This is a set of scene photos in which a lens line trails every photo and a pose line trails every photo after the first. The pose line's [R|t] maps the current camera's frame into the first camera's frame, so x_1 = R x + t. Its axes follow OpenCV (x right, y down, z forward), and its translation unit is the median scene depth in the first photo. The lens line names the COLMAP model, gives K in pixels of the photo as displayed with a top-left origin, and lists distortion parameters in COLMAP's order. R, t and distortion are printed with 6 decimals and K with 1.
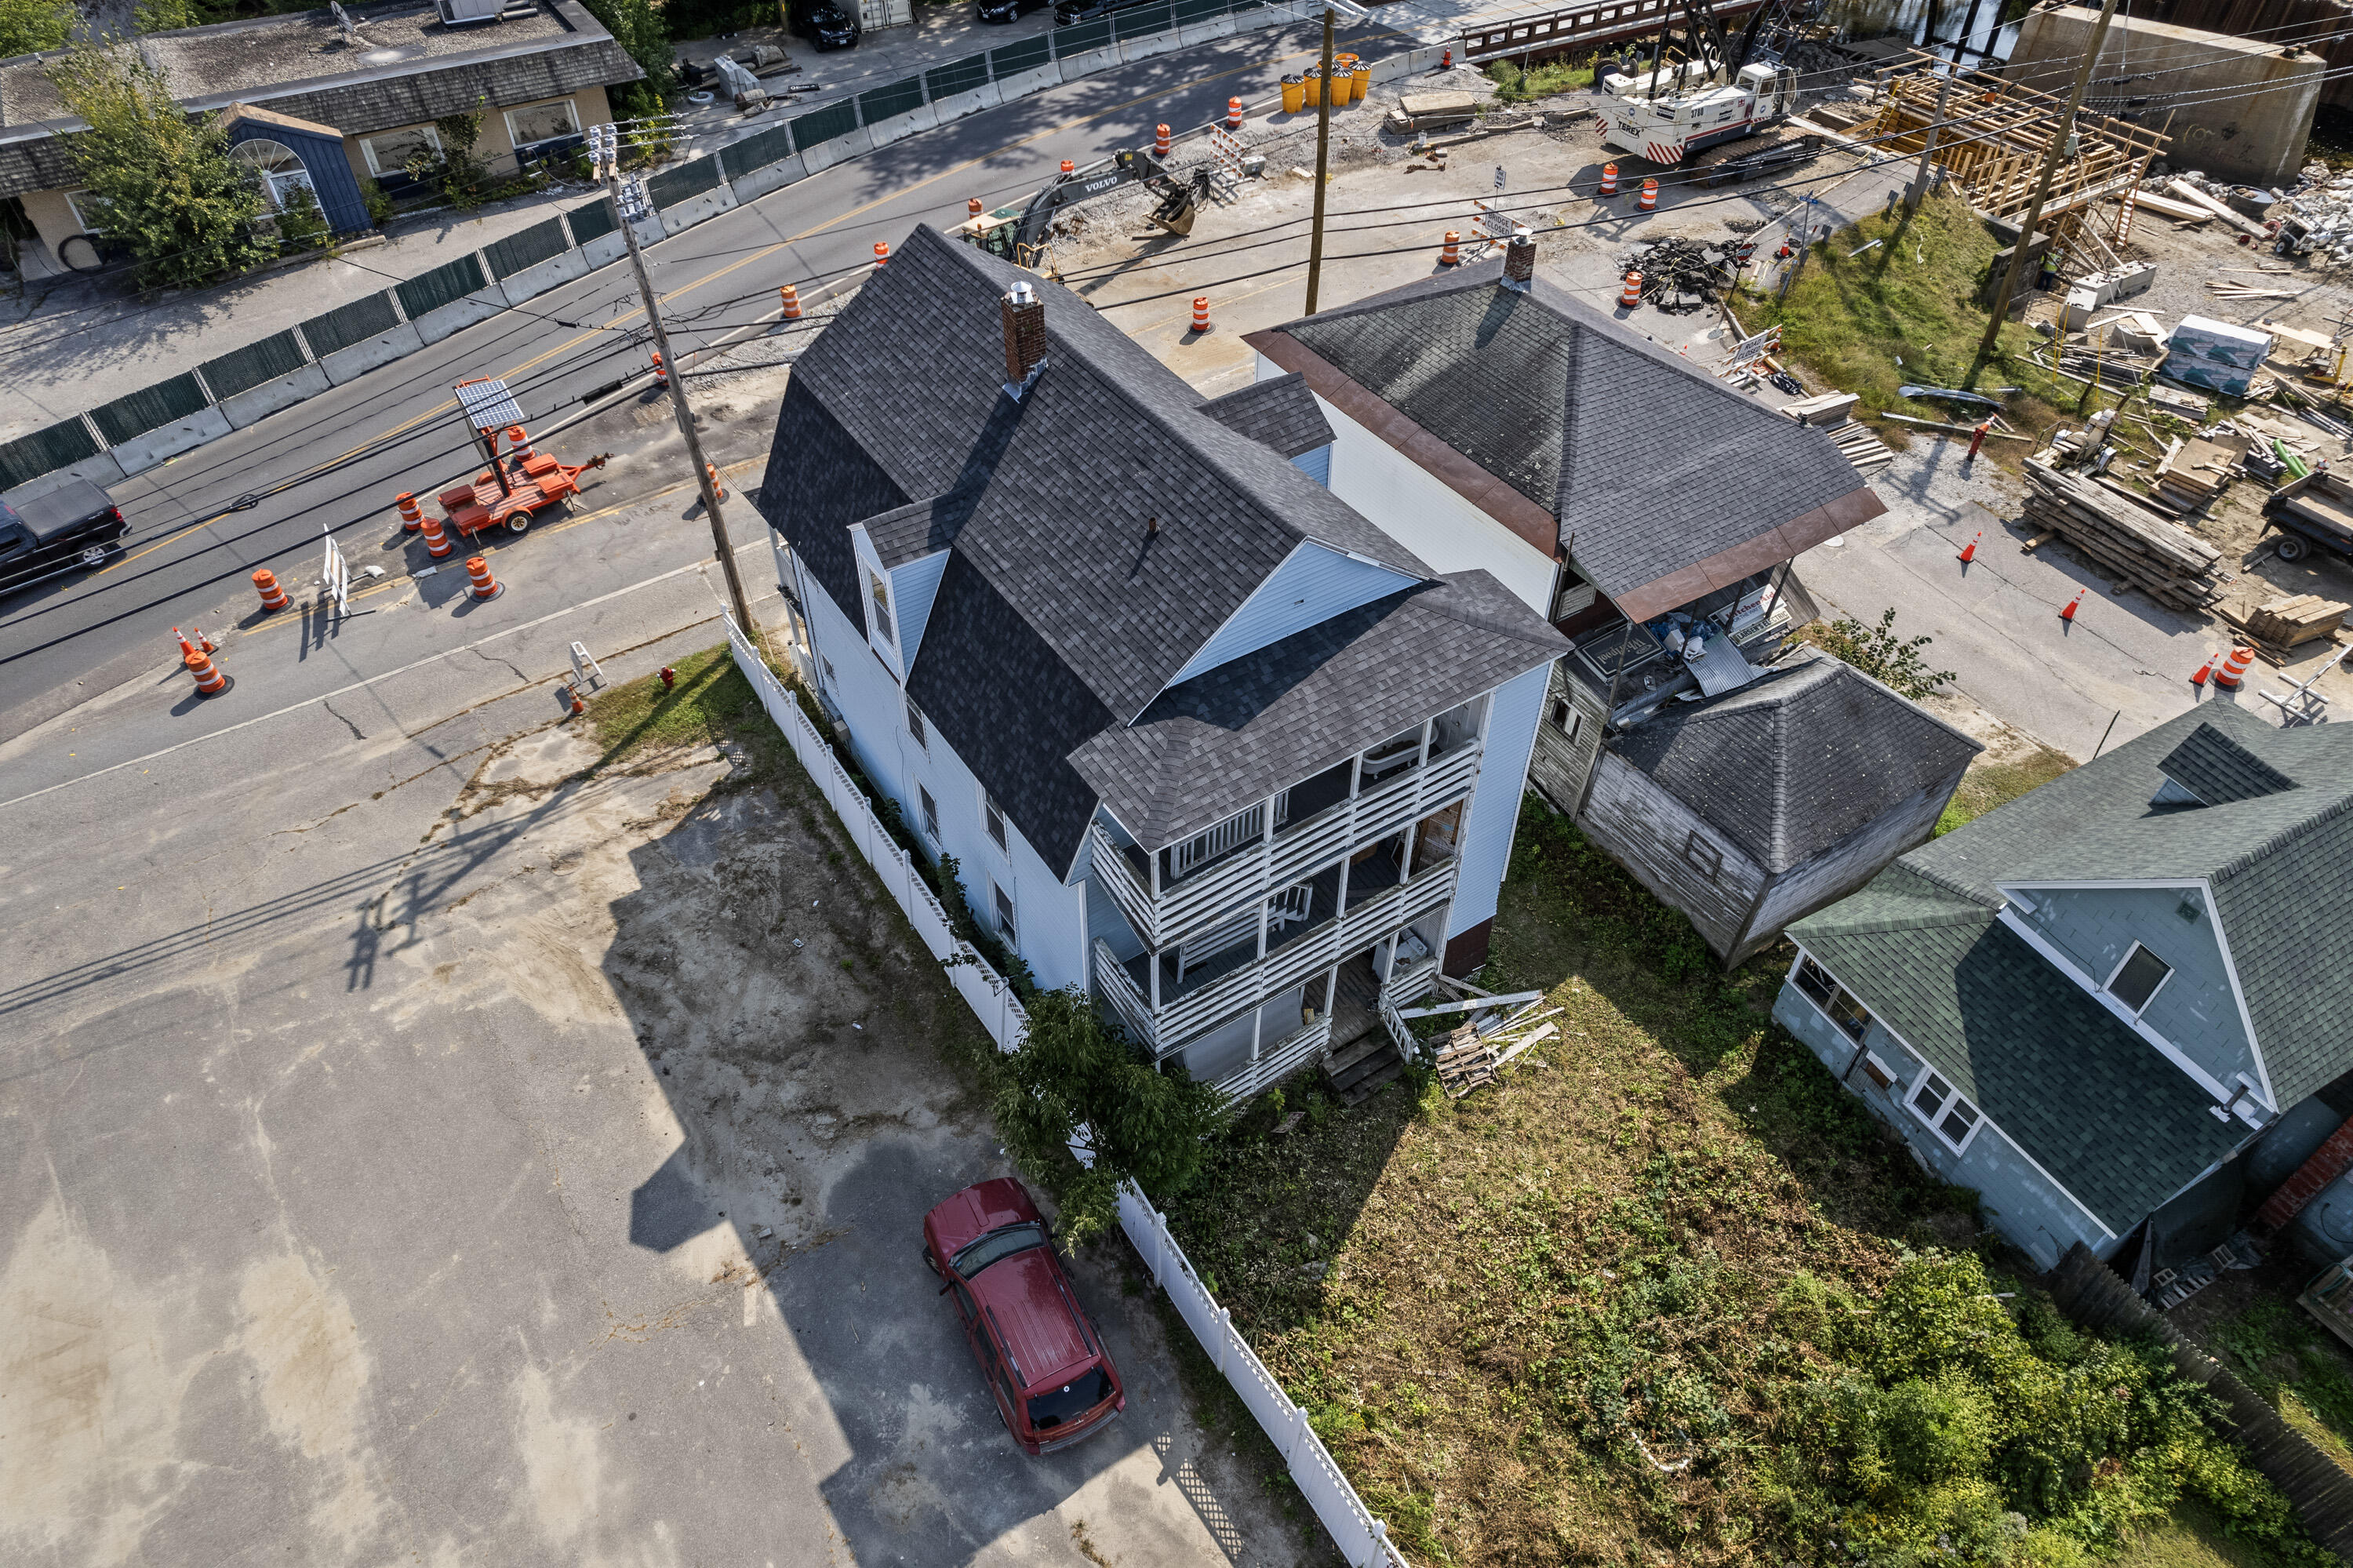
lens RADIAL K [[1508.3, 0, 1181.7], [0, 1508.3, 793.1], [0, 0, 1]] dist [-0.080549, 0.069490]
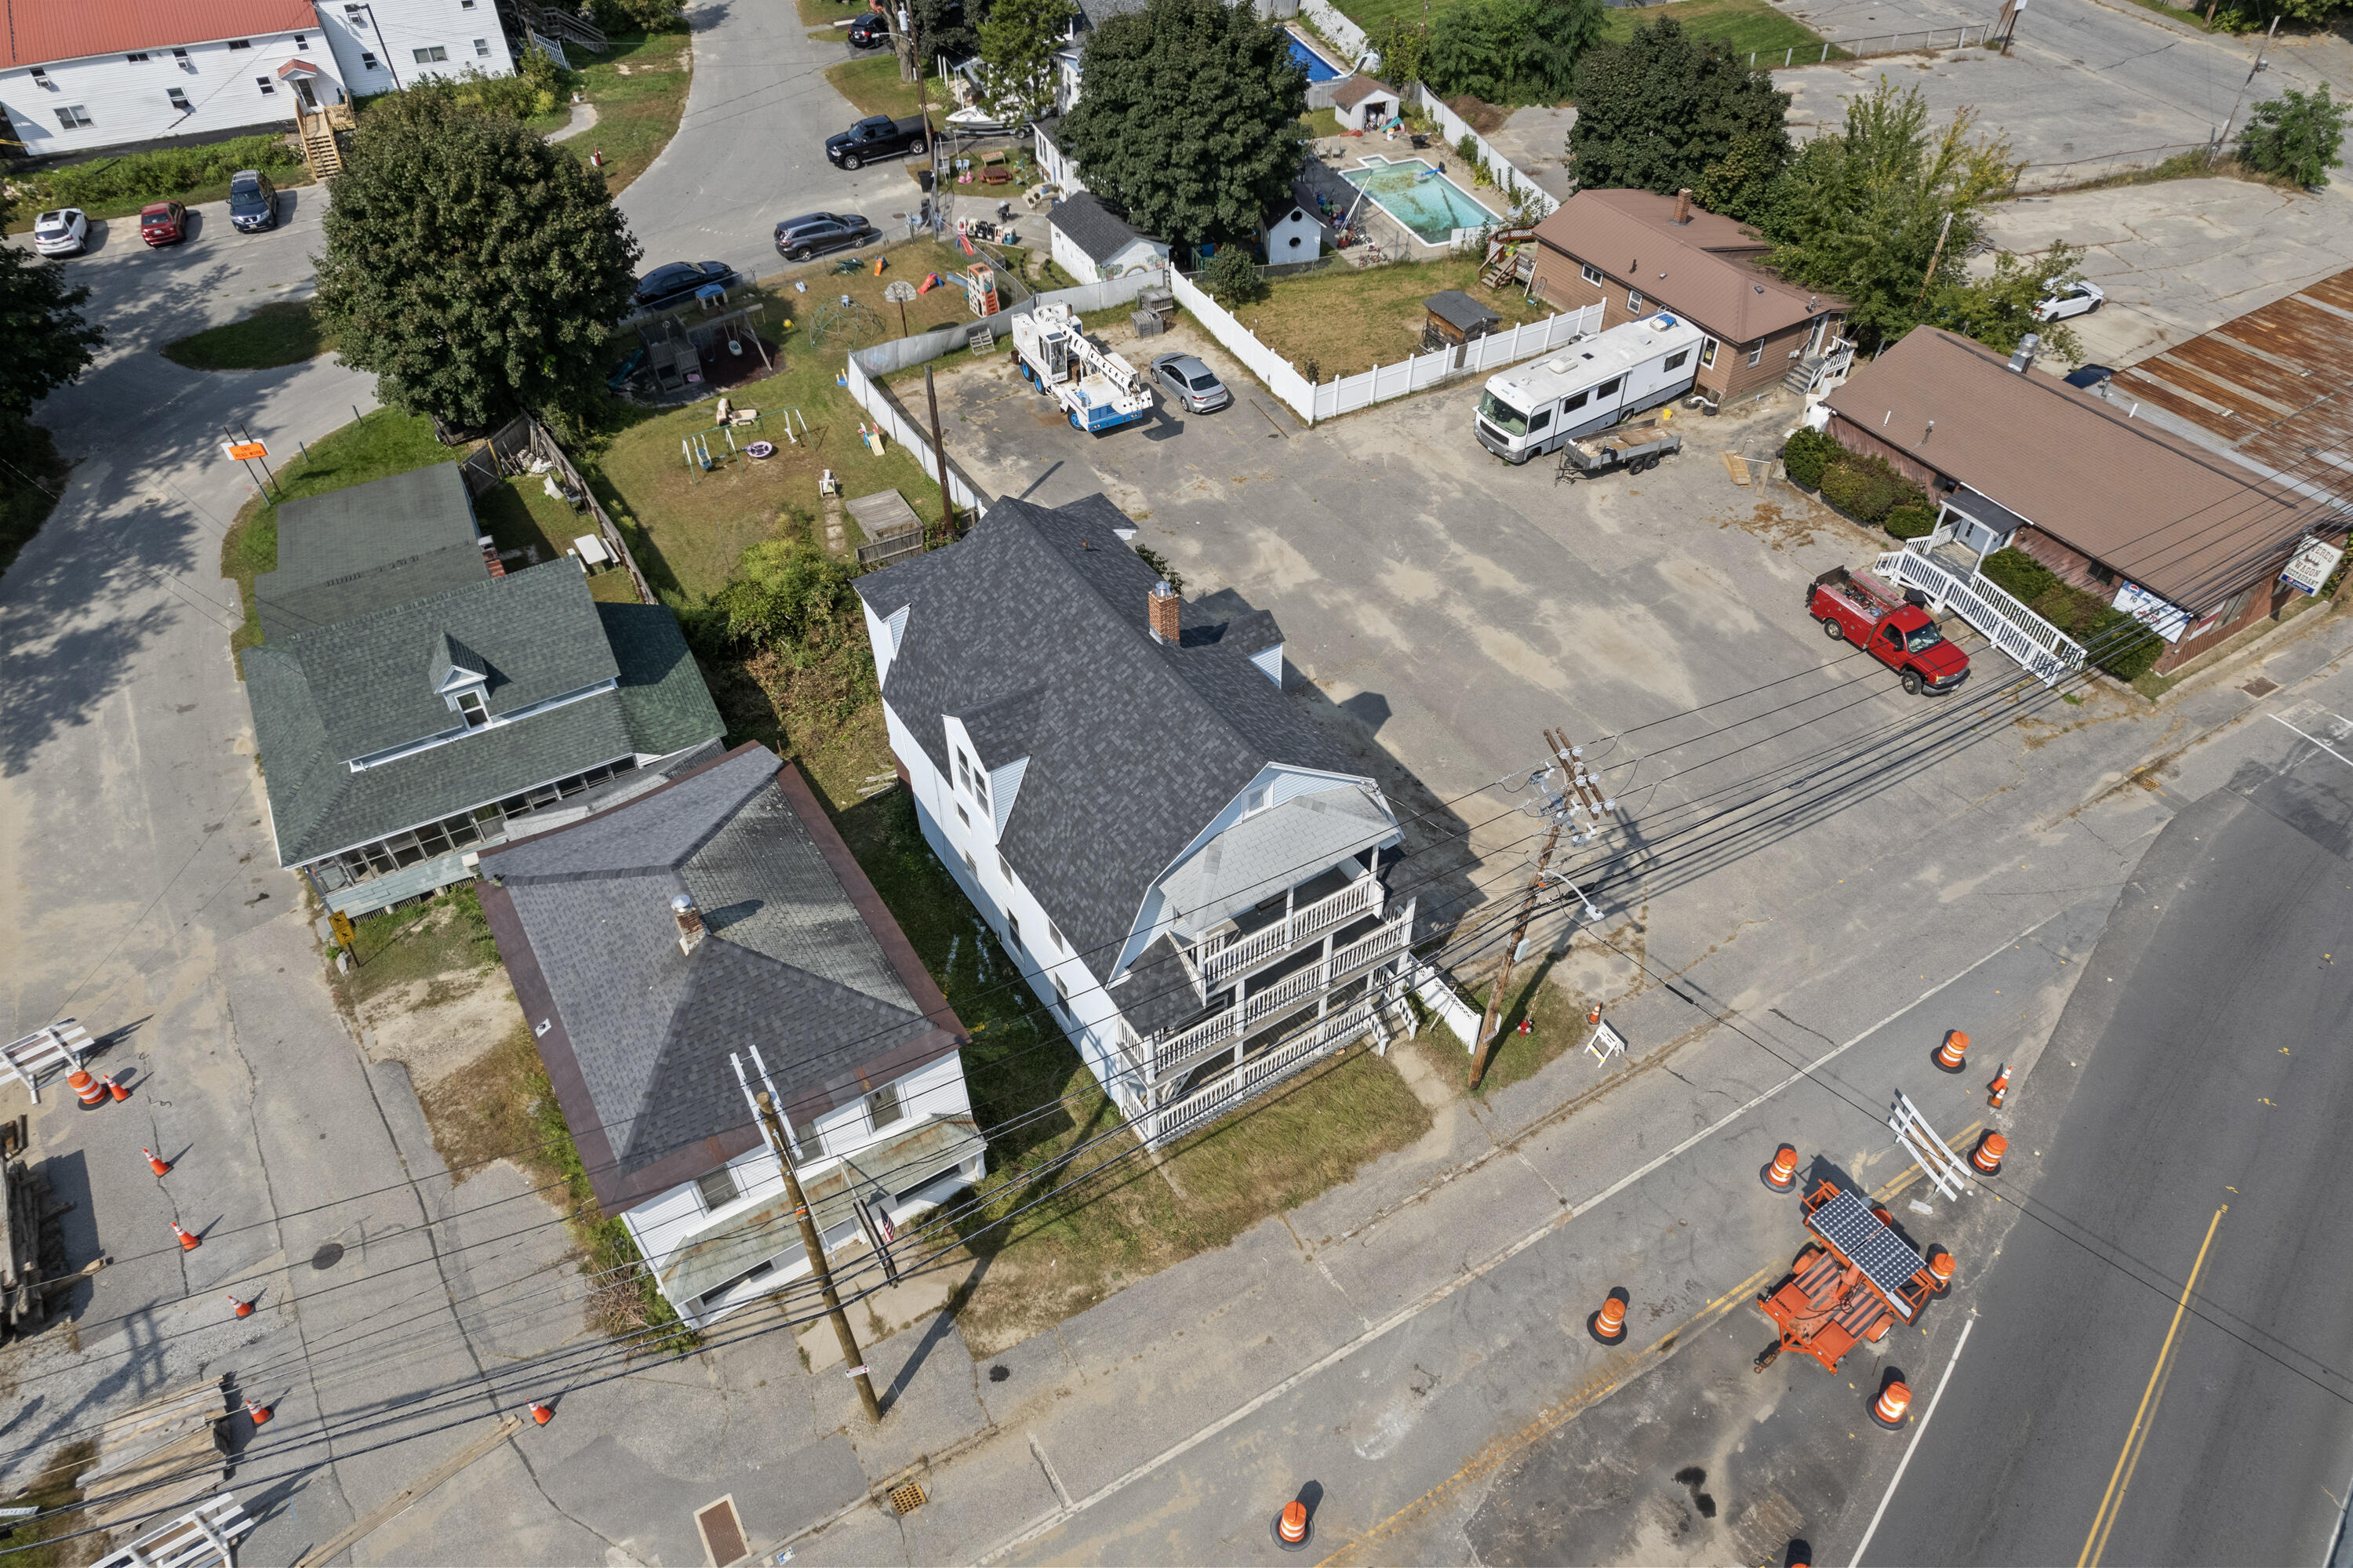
lens RADIAL K [[1508.3, 0, 1181.7], [0, 1508.3, 793.1], [0, 0, 1]] dist [-0.080549, 0.069490]
pose [[-0.999787, -0.008254, 0.018942, -0.131069], [0.018784, 0.018741, 0.999648, -1.505765], [-0.008606, 0.999790, -0.018582, 1.049145]]
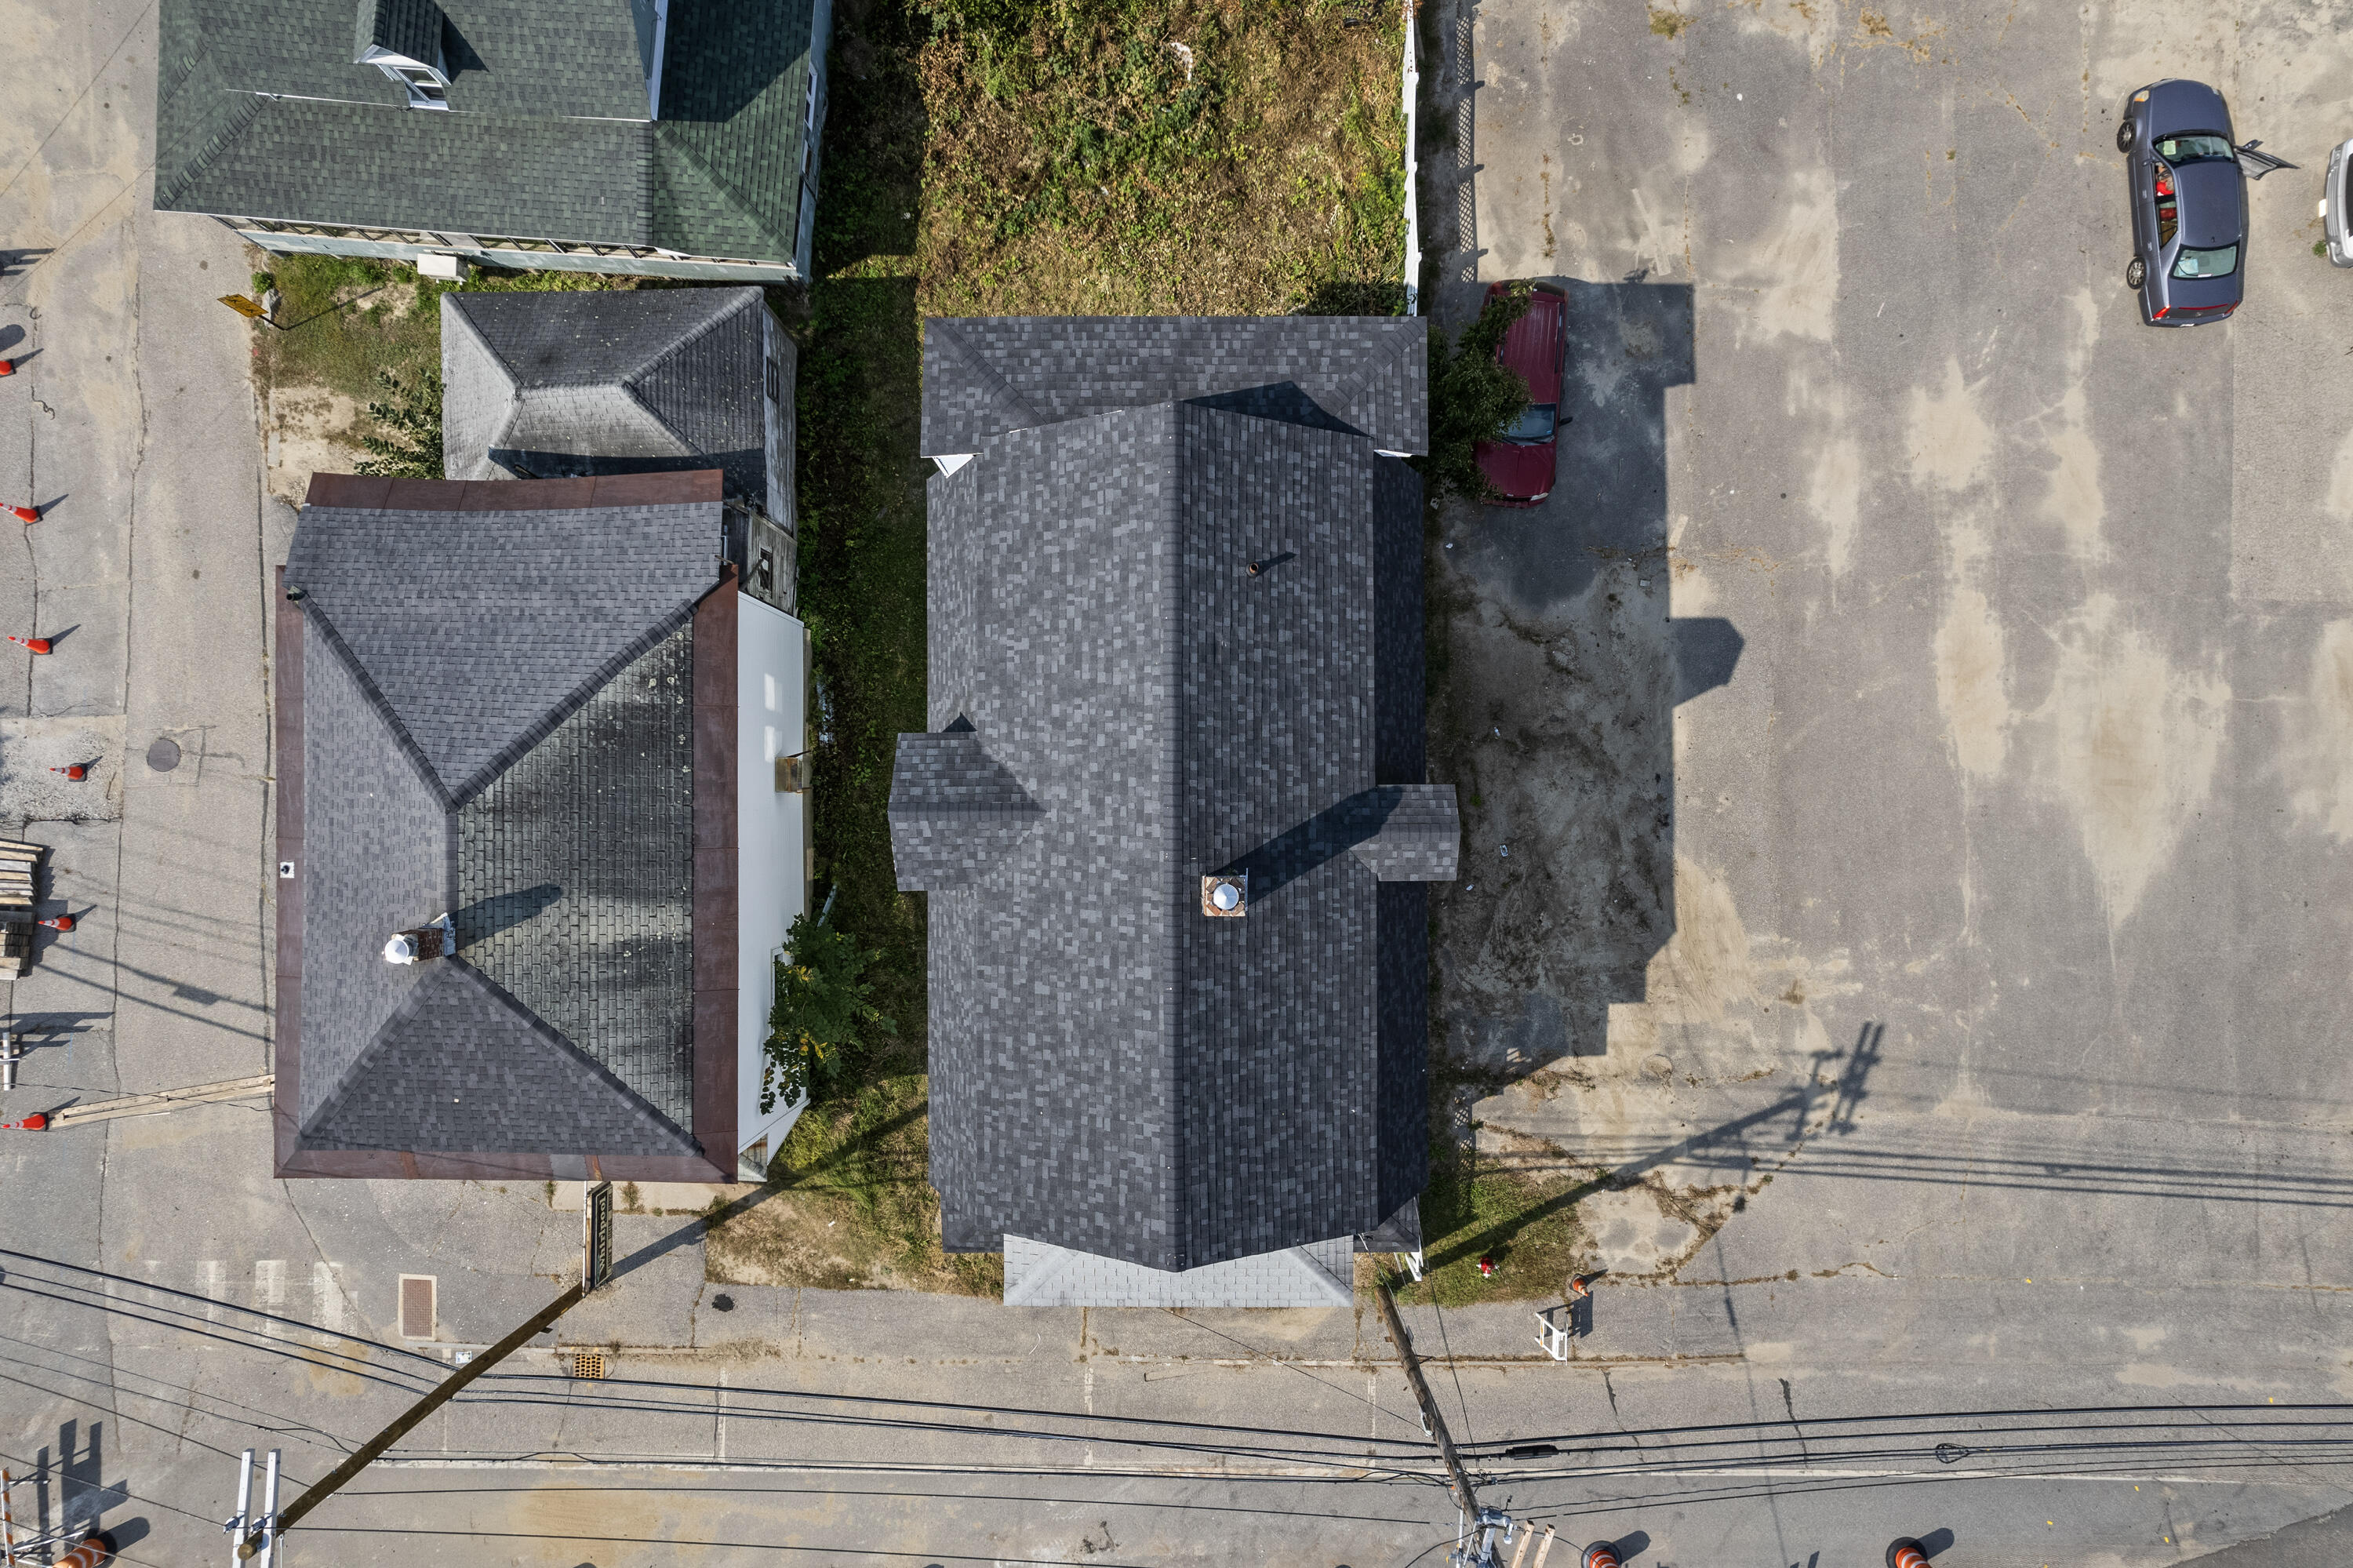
lens RADIAL K [[1508.3, 0, 1181.7], [0, 1508.3, 793.1], [0, 0, 1]] dist [-0.080549, 0.069490]
pose [[-0.835998, -0.548726, 0.002721, -0.049037], [0.381658, -0.577889, 0.721375, -0.776237], [-0.394265, 0.604106, 0.692540, 0.352140]]
